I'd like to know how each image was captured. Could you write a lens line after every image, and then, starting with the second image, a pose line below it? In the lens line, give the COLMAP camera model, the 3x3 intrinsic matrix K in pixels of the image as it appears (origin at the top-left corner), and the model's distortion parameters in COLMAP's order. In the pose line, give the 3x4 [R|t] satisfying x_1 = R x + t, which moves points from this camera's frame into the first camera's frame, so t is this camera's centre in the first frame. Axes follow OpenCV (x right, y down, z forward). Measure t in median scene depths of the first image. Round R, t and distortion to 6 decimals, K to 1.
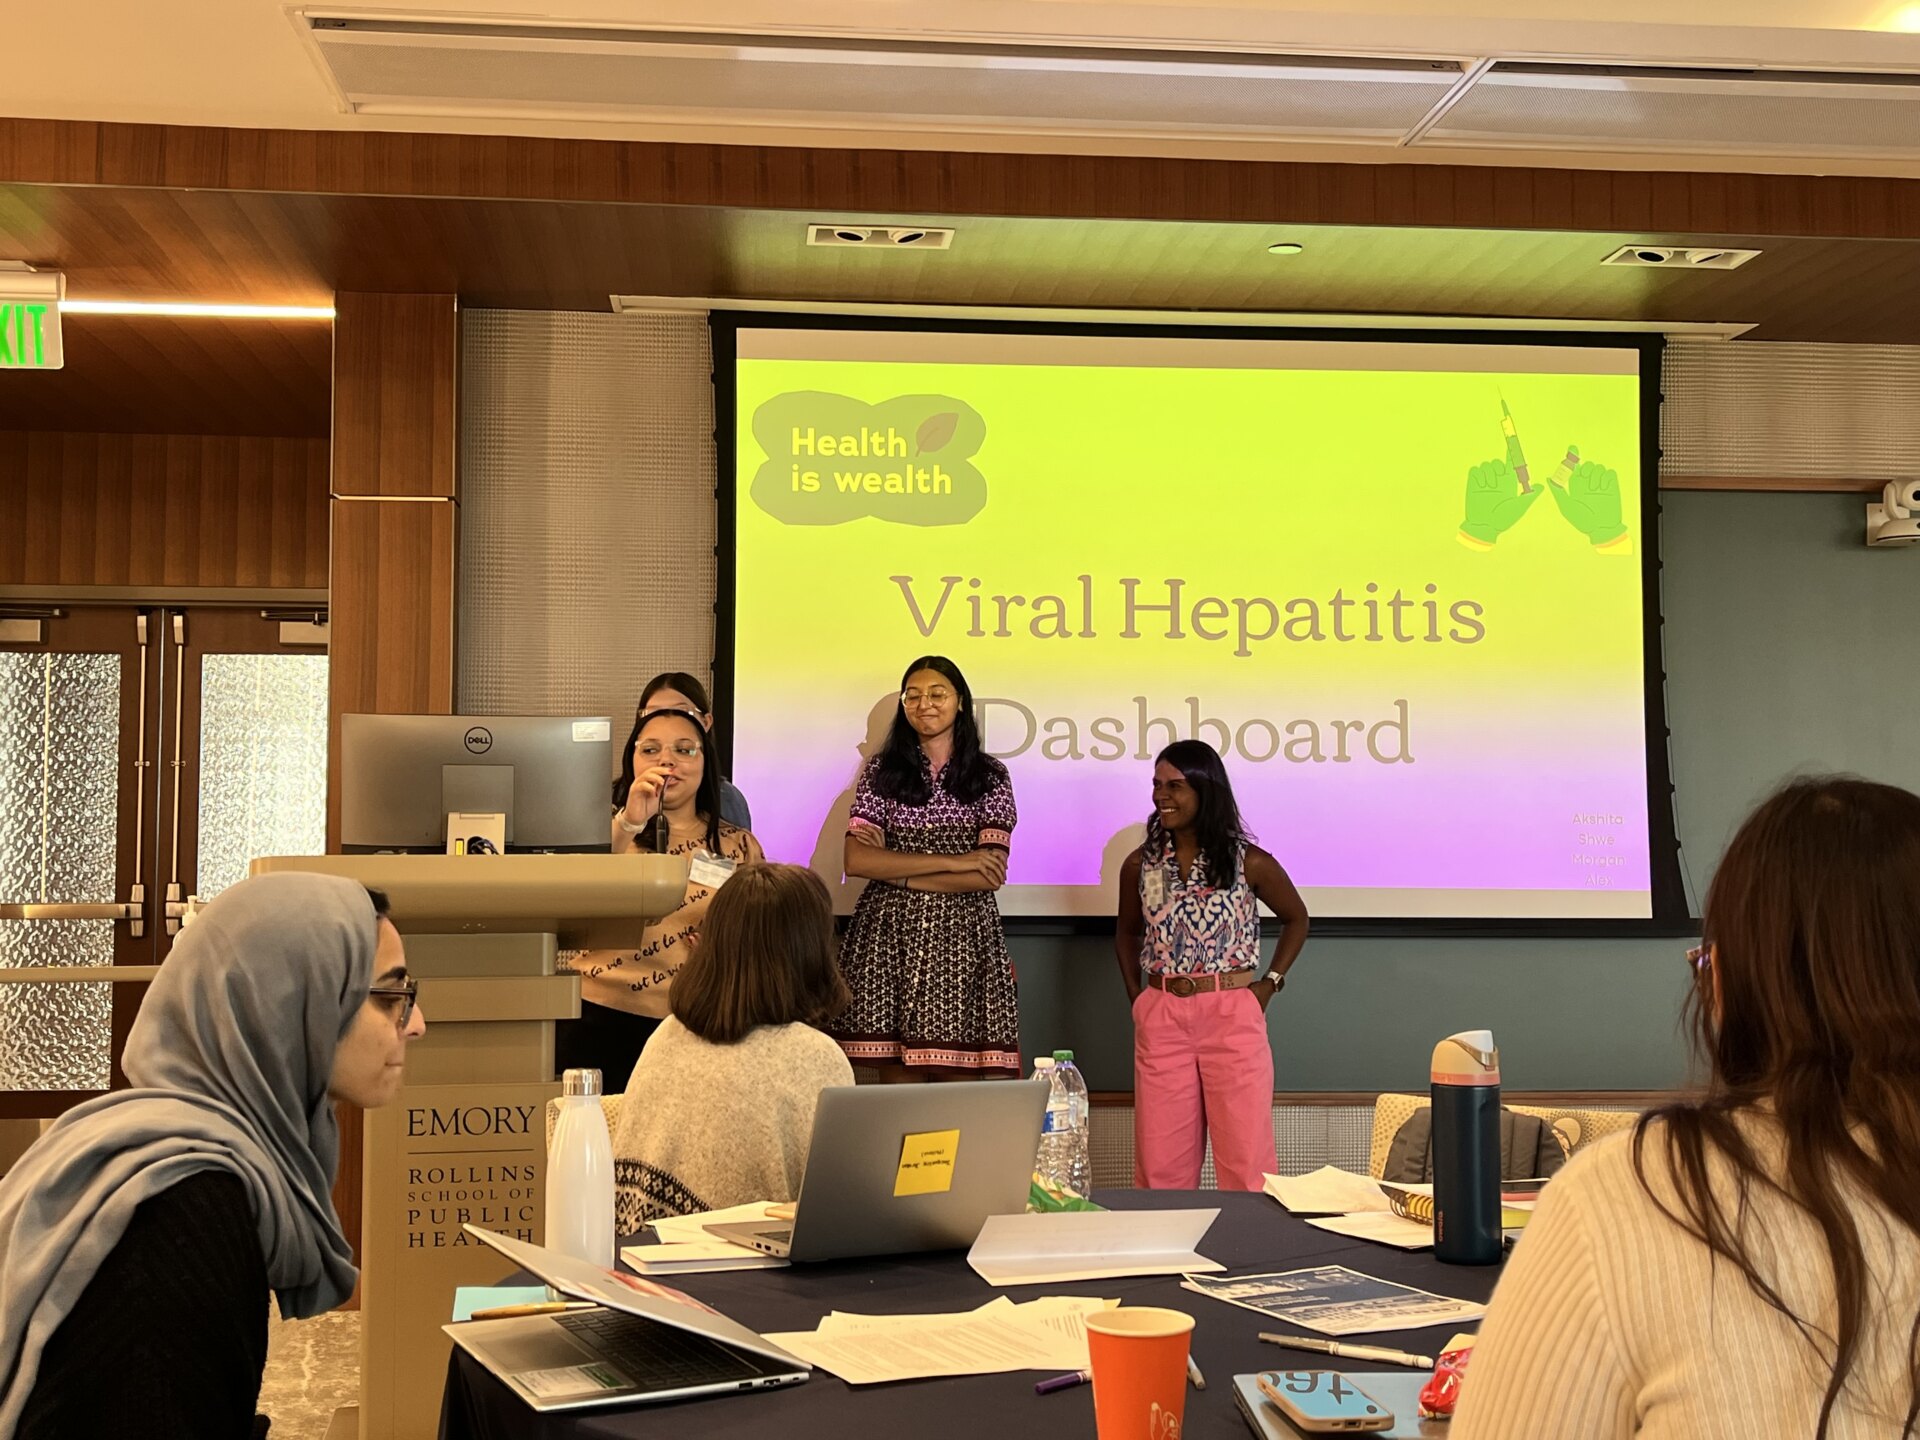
lens RADIAL K [[2185.4, 0, 960.0], [0, 2185.4, 720.0], [0, 0, 1]] dist [0.110741, -0.323341]
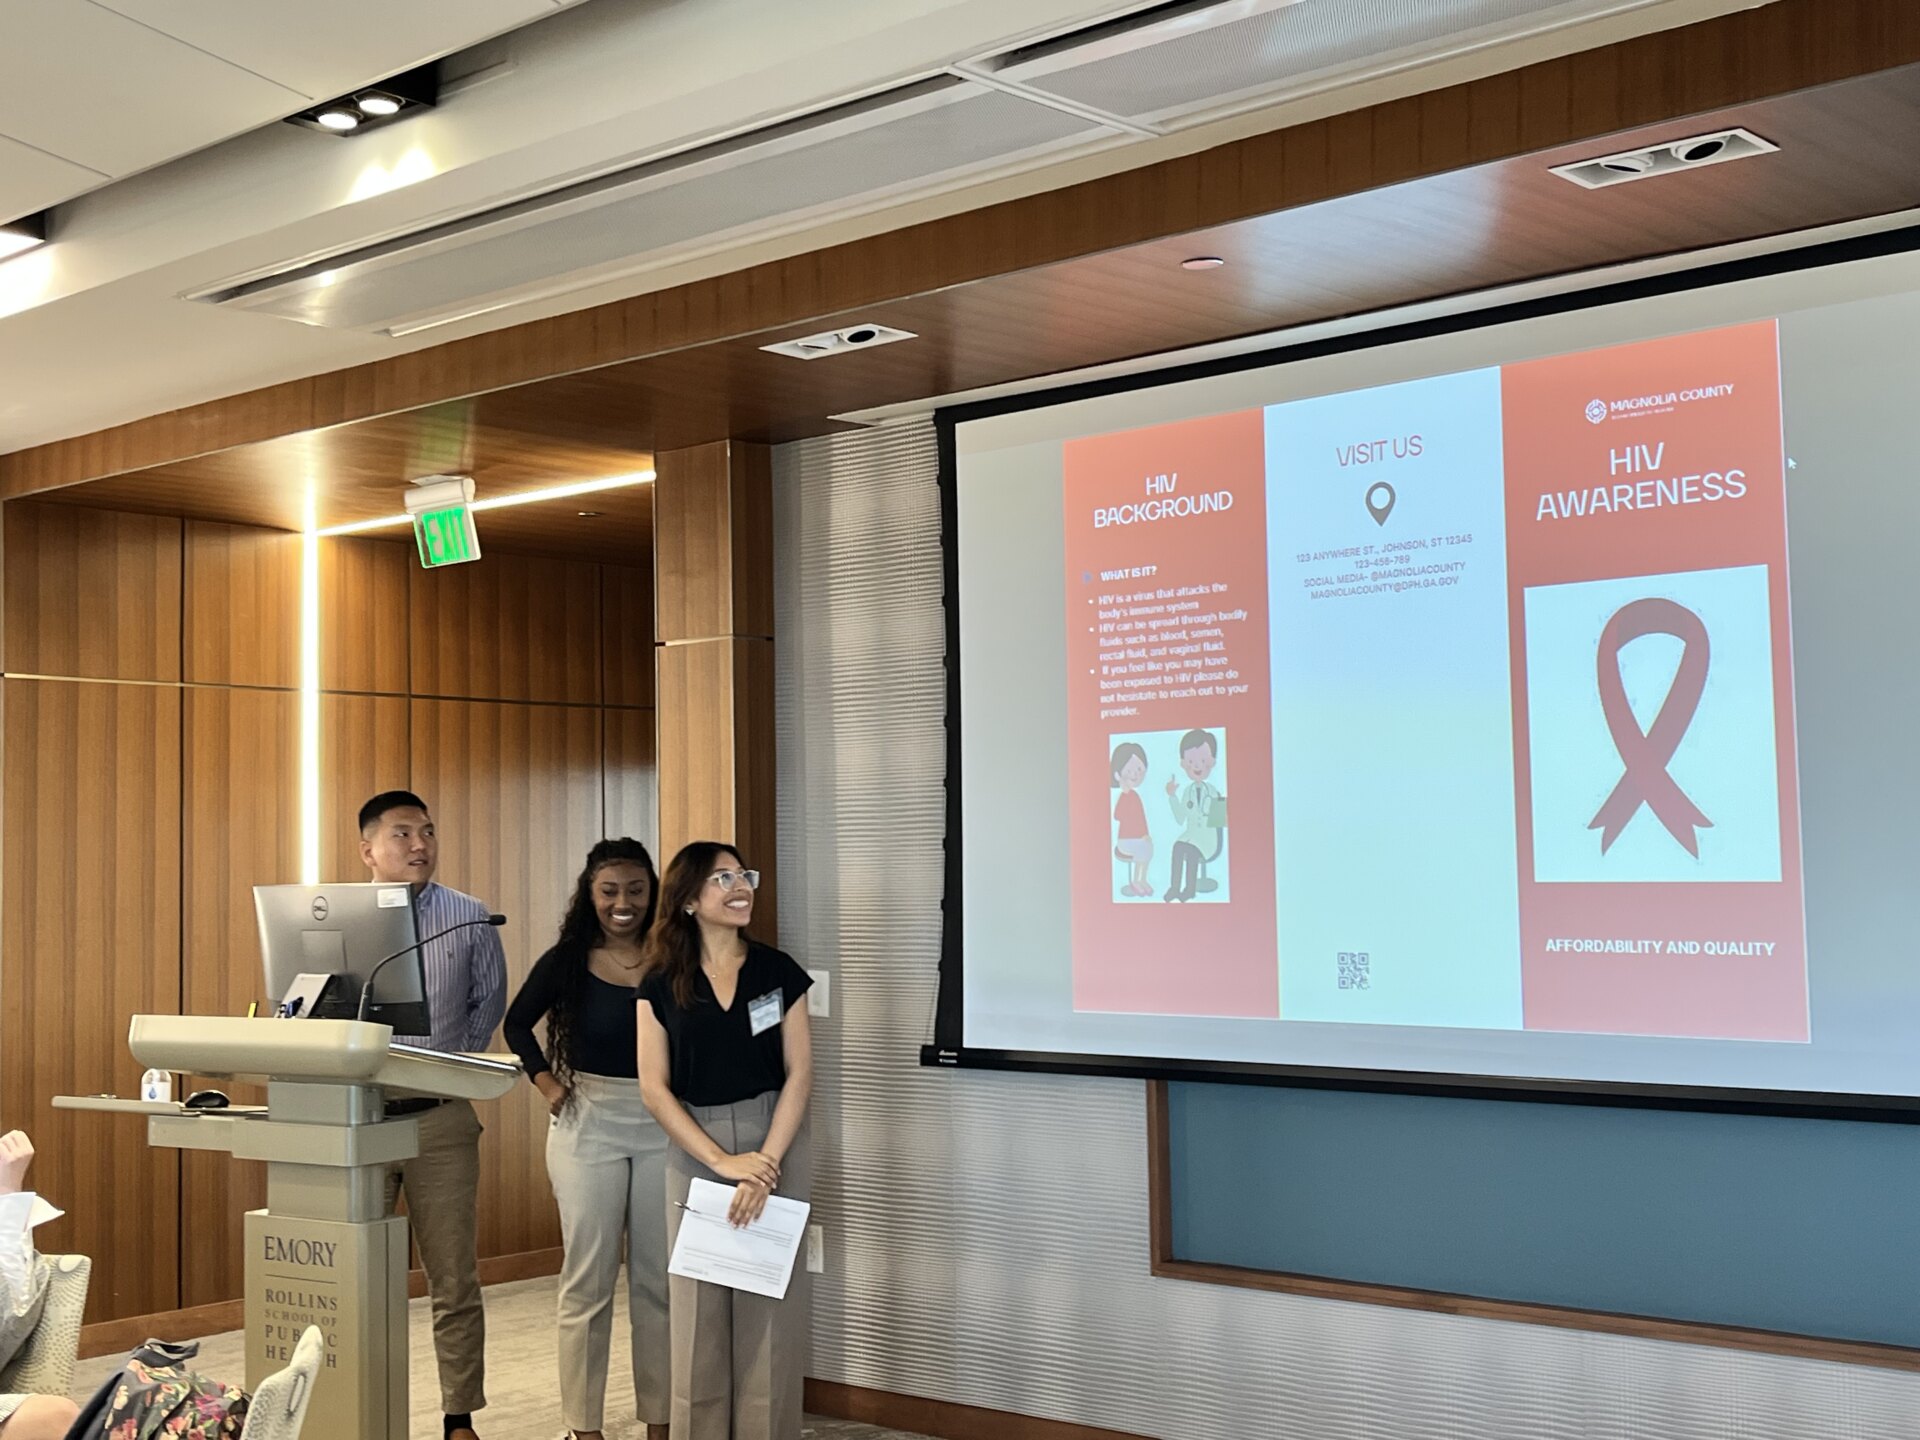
lens RADIAL K [[2464.9, 0, 960.0], [0, 2464.9, 720.0], [0, 0, 1]] dist [0.039813, -0.029520]
pose [[0.682196, -0.058710, -0.728809, 0.708763], [0.060704, 0.997878, -0.023564, -0.028580], [0.728646, -0.028166, 0.684312, 0.292448]]
